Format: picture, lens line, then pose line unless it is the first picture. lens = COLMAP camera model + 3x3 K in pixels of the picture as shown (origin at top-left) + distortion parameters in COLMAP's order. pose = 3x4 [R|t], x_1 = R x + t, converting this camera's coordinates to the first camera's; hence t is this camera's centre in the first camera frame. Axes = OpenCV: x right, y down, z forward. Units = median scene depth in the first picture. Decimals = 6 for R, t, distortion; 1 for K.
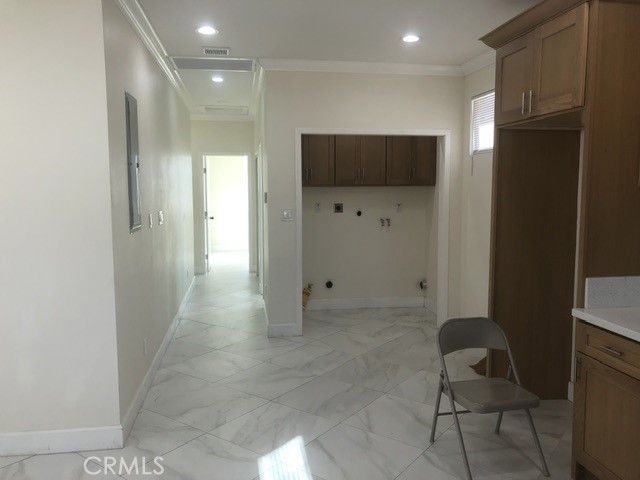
lens RADIAL K [[527.6, 0, 319.0], [0, 527.6, 233.7], [0, 0, 1]] dist [0.057813, -0.056264]
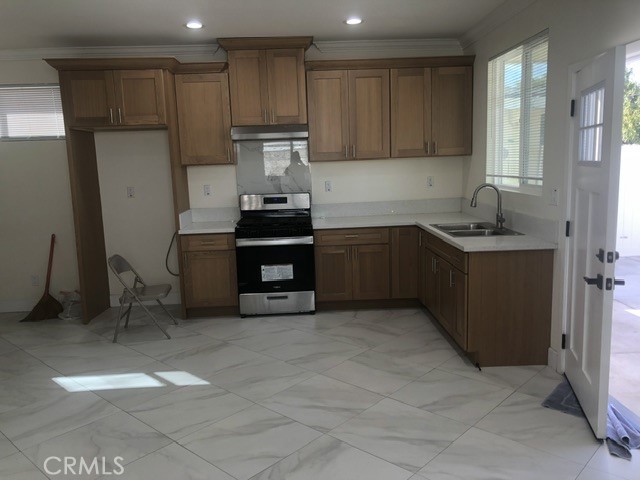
lens RADIAL K [[527.6, 0, 315.2], [0, 527.6, 242.7], [0, 0, 1]] dist [0.057813, -0.056264]
pose [[0.119847, -0.150450, 0.981326, -1.013601], [0.124872, 0.982885, 0.135439, -0.010049], [-0.984908, 0.106308, 0.136583, 0.199598]]
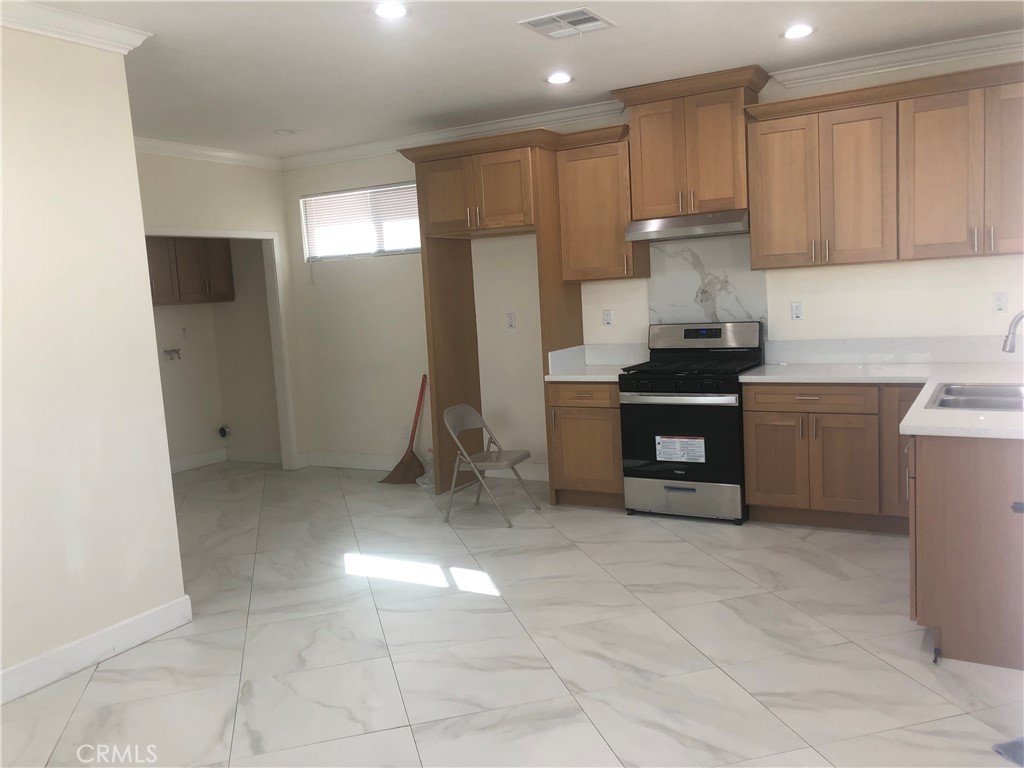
lens RADIAL K [[844.1, 0, 510.7], [0, 844.1, 385.8], [0, 0, 1]] dist [0.057813, -0.056264]
pose [[0.625867, -0.122749, 0.770210, -0.913229], [0.125799, 0.990495, 0.055632, 0.027872], [-0.769717, 0.062074, 0.635360, -0.205552]]
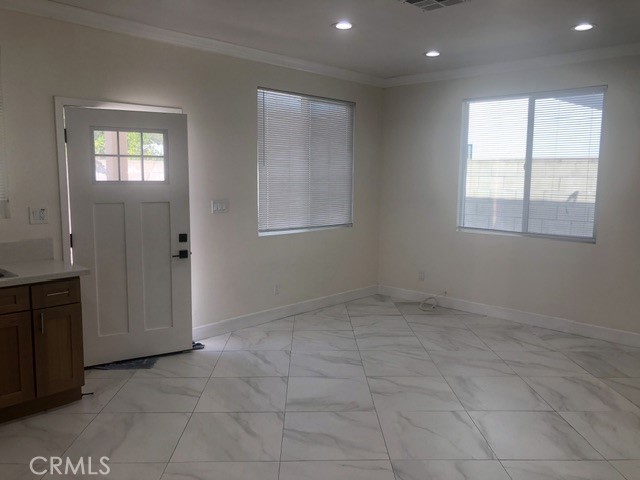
lens RADIAL K [[527.6, 0, 319.6], [0, 527.6, 239.7], [0, 0, 1]] dist [0.057813, -0.056264]
pose [[-0.792313, 0.074777, -0.605514, 0.301792], [-0.061435, 0.977638, 0.201119, -0.111778], [0.607013, 0.196549, -0.770002, 1.074822]]
